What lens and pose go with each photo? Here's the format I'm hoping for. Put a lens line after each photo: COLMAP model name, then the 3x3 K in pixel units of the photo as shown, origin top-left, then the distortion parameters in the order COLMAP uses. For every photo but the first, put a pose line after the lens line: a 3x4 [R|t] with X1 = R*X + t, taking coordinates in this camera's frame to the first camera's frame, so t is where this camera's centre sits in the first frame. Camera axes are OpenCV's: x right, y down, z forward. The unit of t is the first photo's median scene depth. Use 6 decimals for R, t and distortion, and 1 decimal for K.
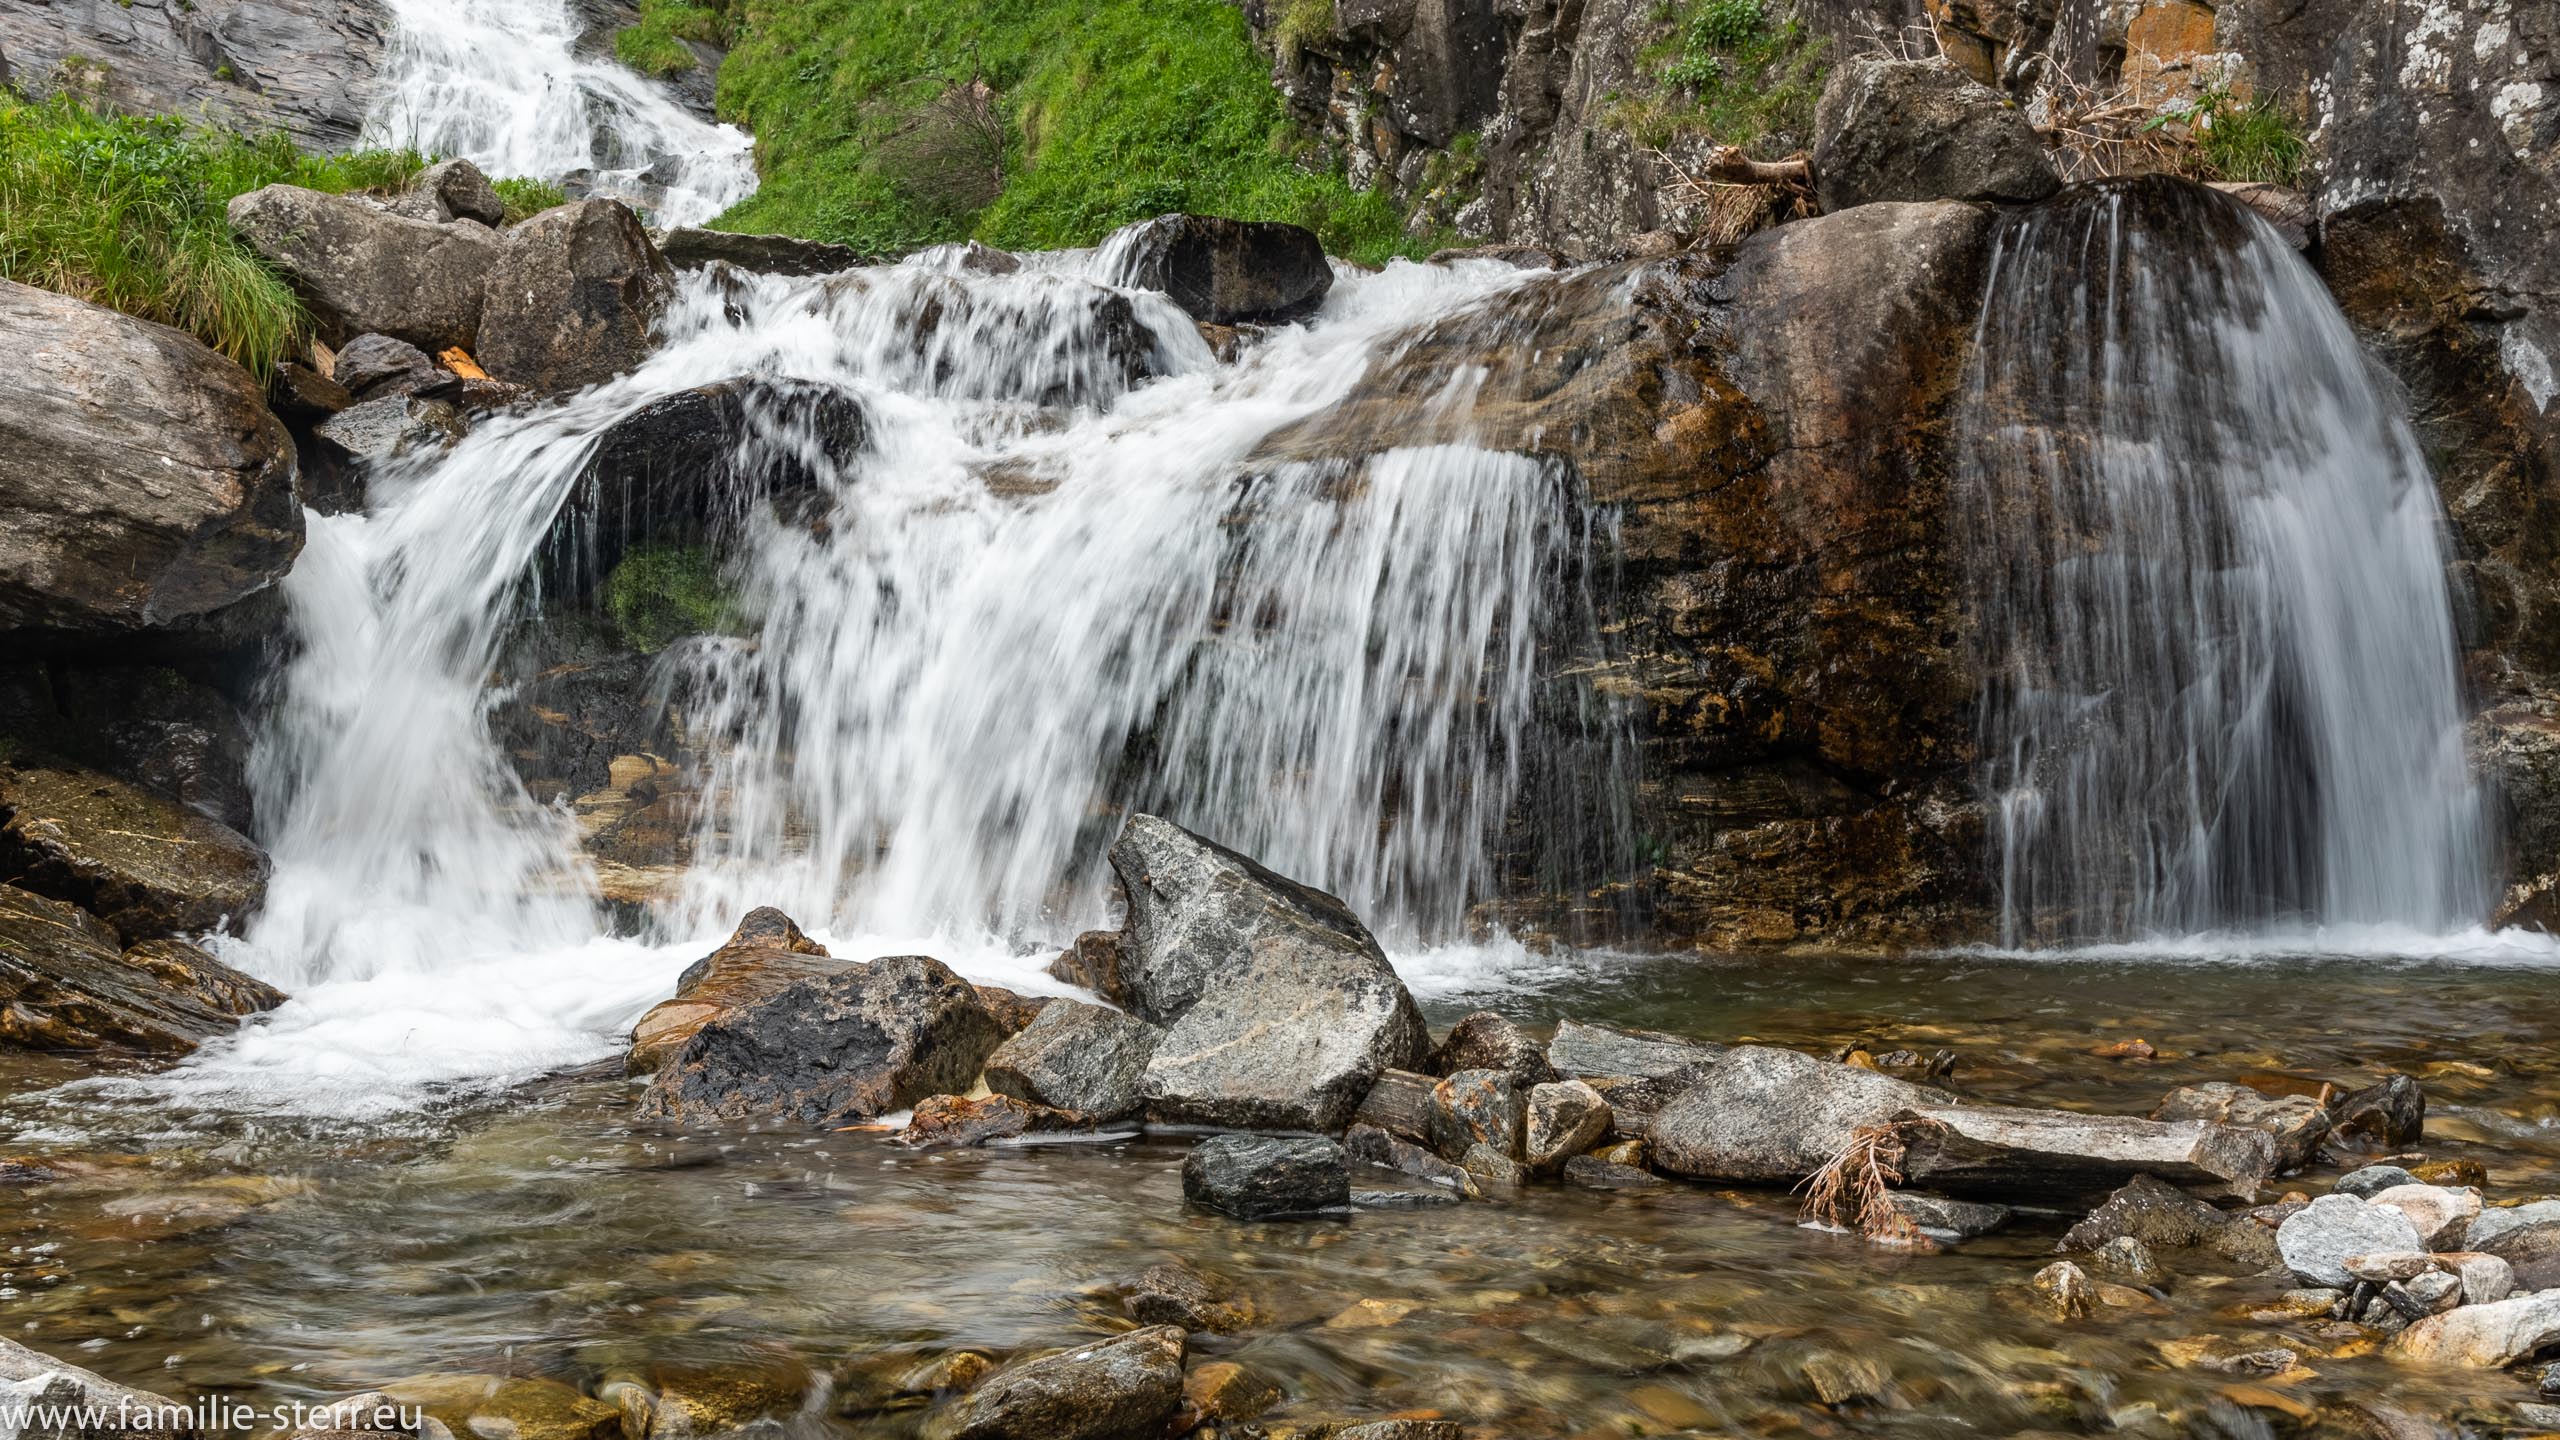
lens RADIAL K [[2567.6, 0, 1254.9], [0, 2567.6, 921.5], [0, 0, 1]] dist [0.001826, 0.000000]
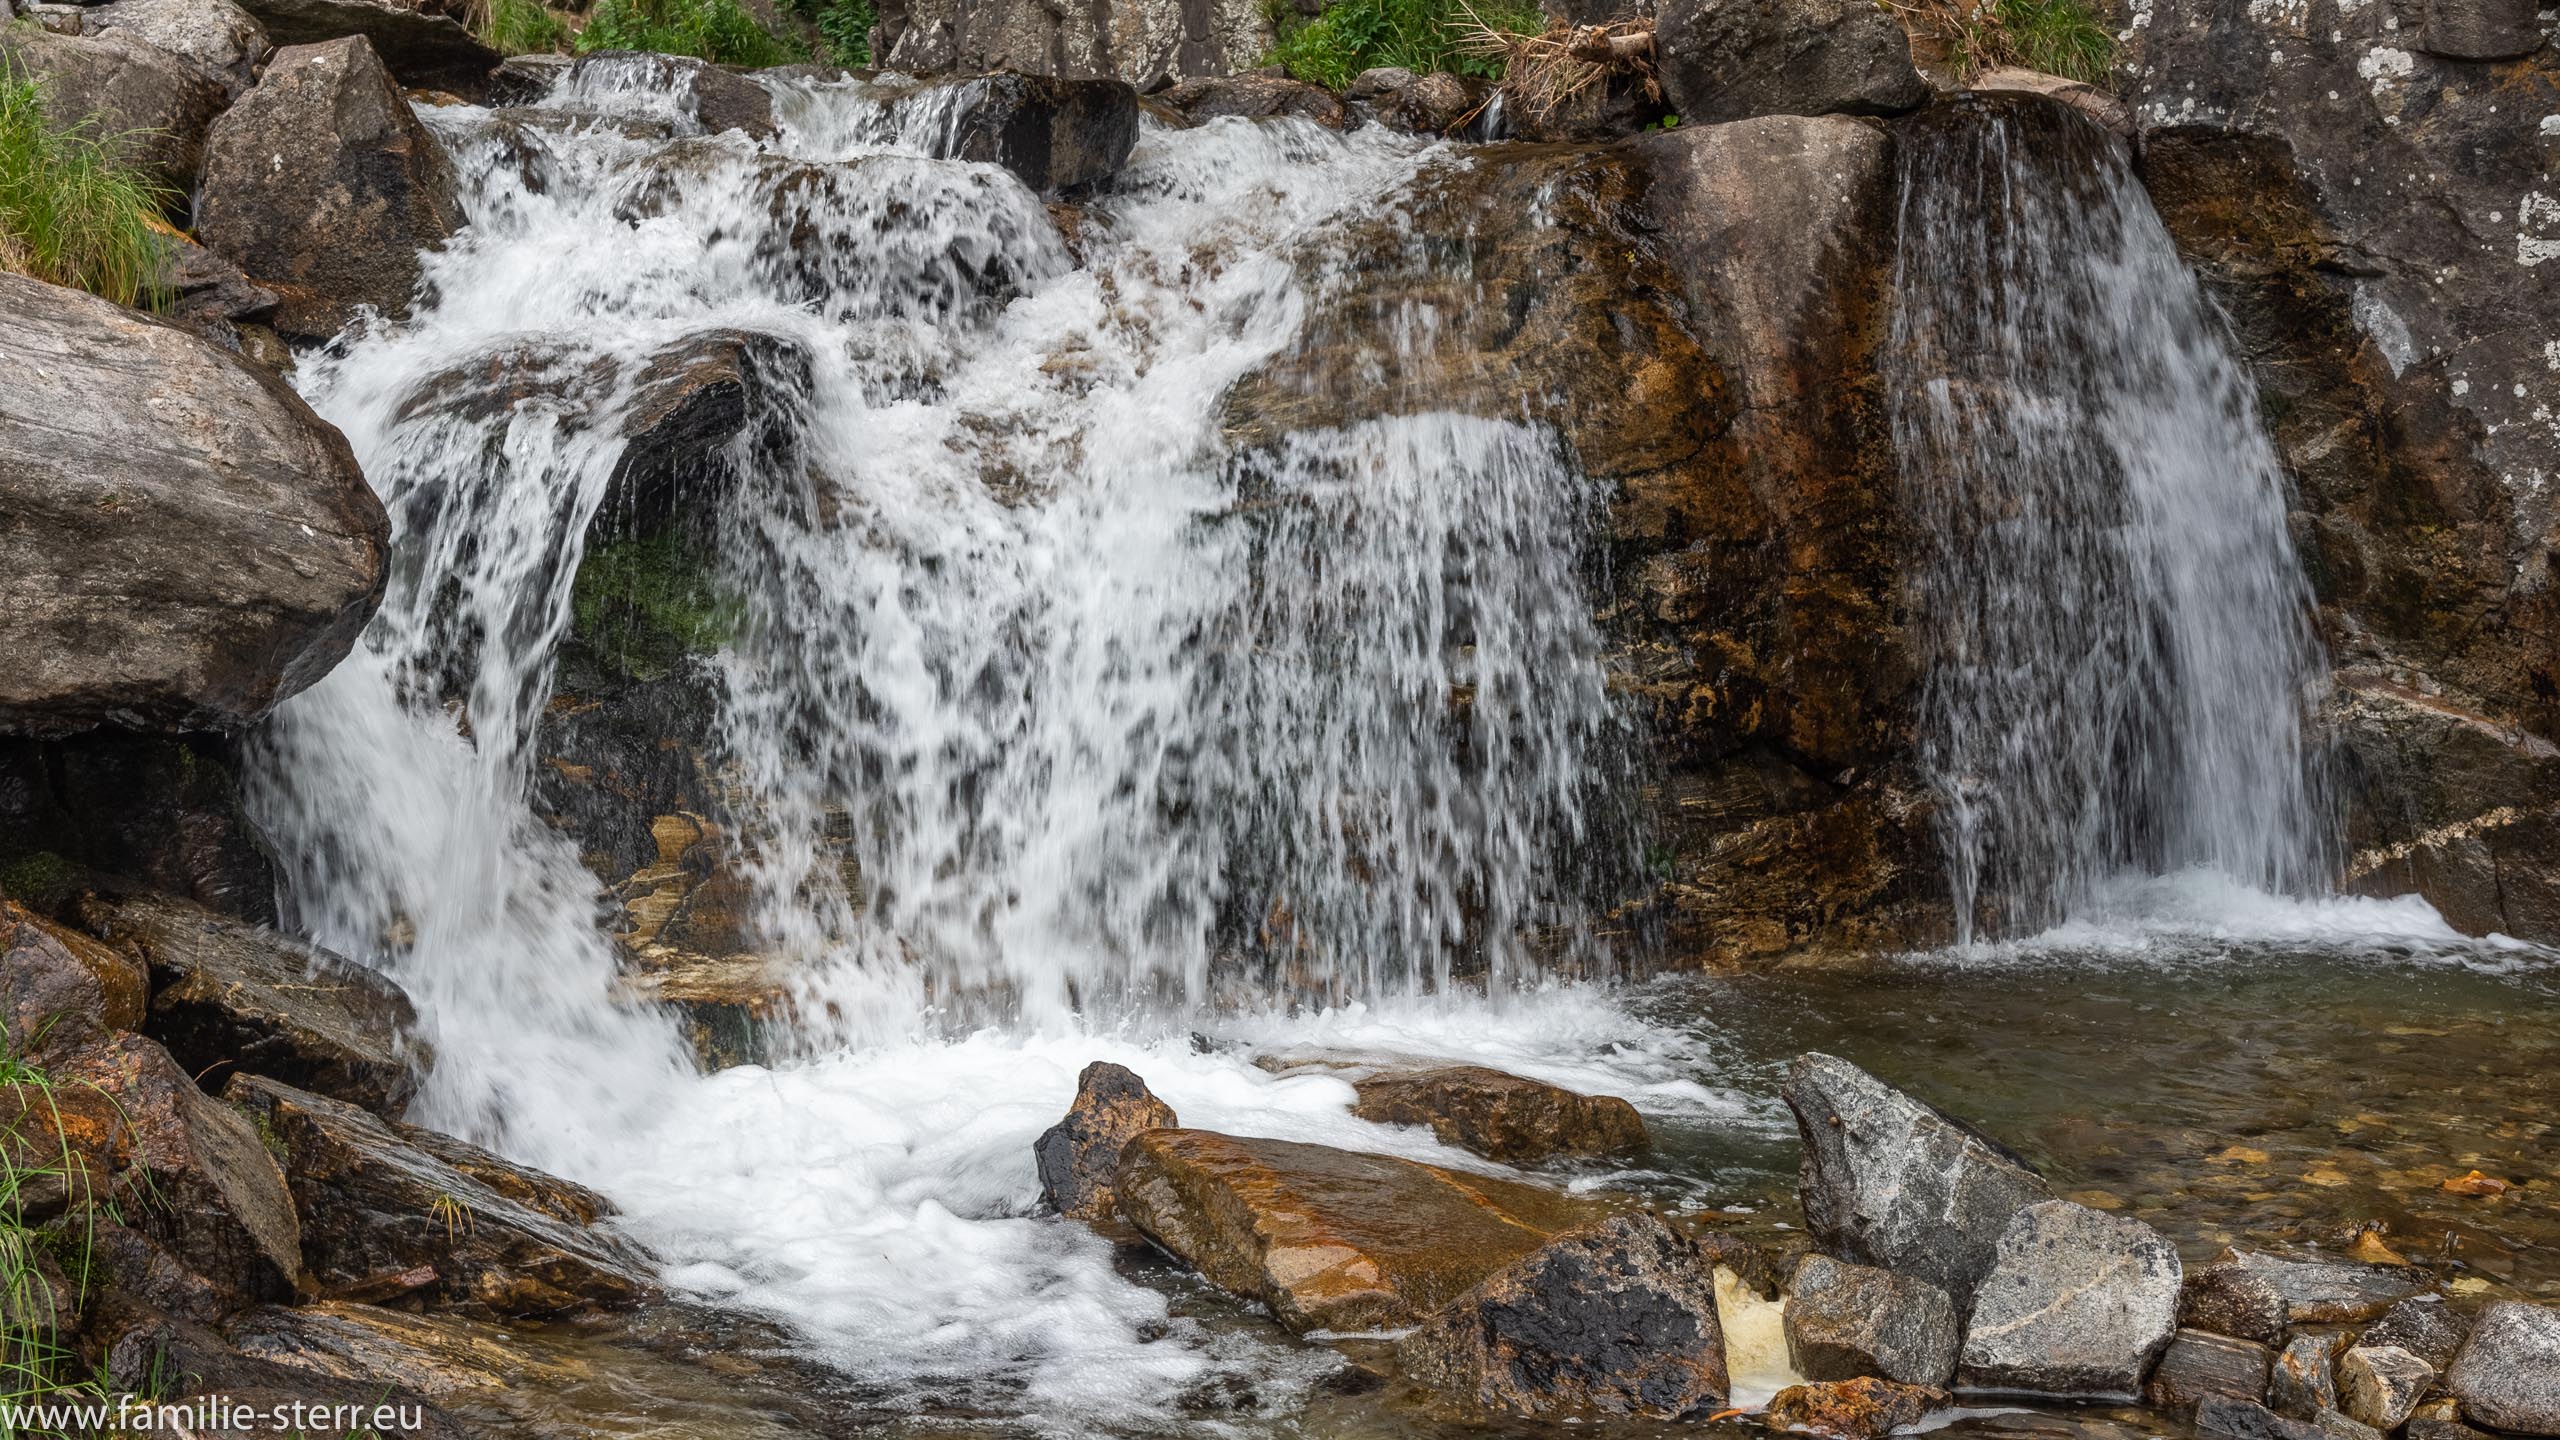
lens RADIAL K [[3421.3, 0, 1277.4], [0, 3421.3, 720.5], [0, 0, 1]] dist [-0.021830, 0.000000]
pose [[0.940619, -0.010507, 0.339301, -0.370870], [-0.002635, 0.999265, 0.038250, -0.118451], [-0.339453, -0.036872, 0.939900, -0.105555]]
